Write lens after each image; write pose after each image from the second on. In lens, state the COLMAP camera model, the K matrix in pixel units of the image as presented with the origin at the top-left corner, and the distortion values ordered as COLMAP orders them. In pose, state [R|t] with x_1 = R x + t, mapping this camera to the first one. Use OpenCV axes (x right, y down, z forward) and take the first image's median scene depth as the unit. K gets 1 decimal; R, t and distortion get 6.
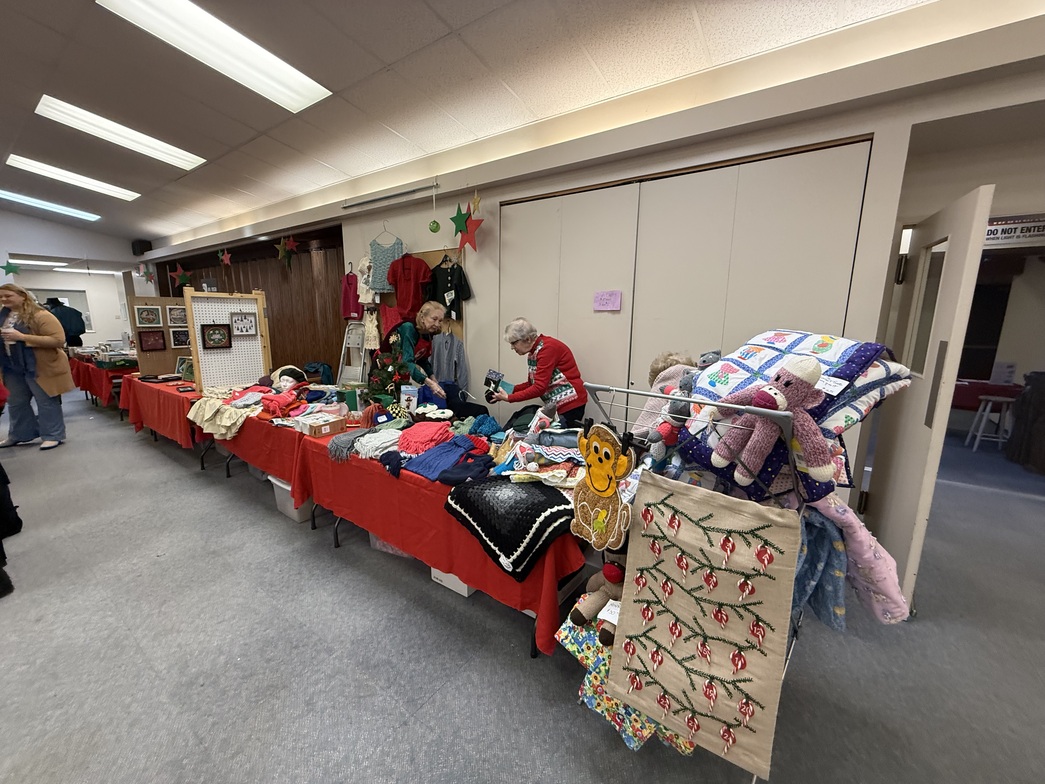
lens RADIAL K [[419.0, 0, 520.5], [0, 419.0, 394.5], [0, 0, 1]] dist [-0.000654, -0.000163]
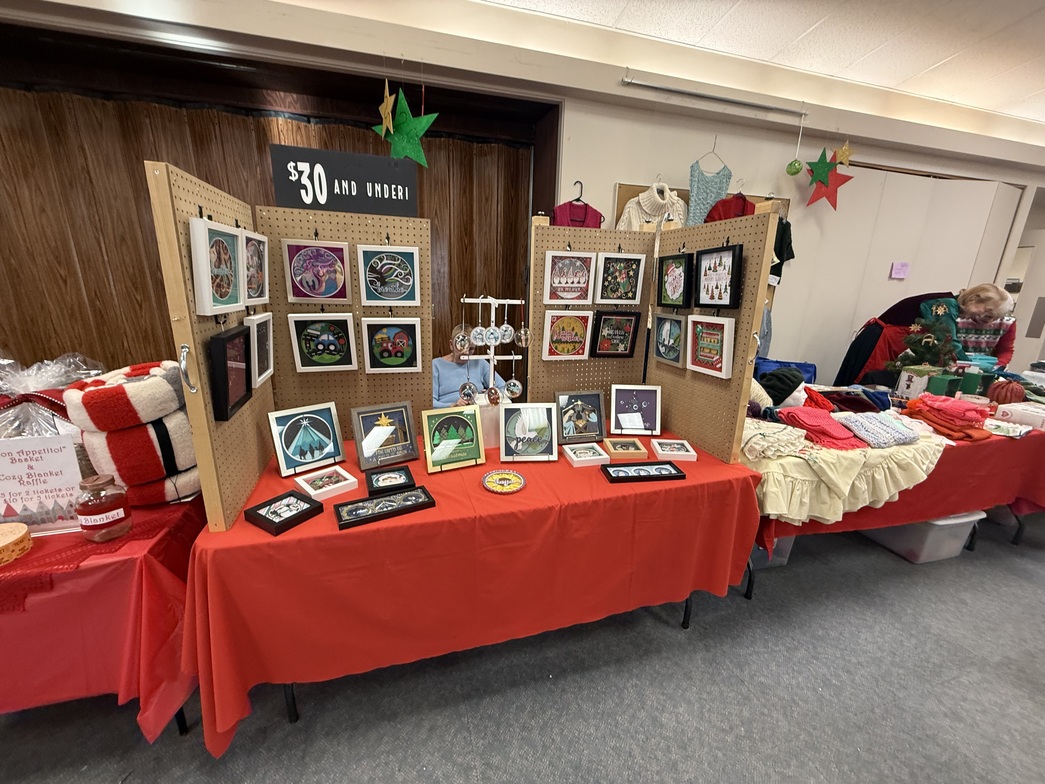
lens RADIAL K [[419.0, 0, 520.9], [0, 419.0, 392.9], [0, 0, 1]] dist [-0.000654, -0.000163]
pose [[0.611049, -0.197363, 0.766594, -1.231147], [0.129571, 0.980296, 0.149102, -0.163304], [-0.780917, 0.008220, 0.624581, 0.910533]]
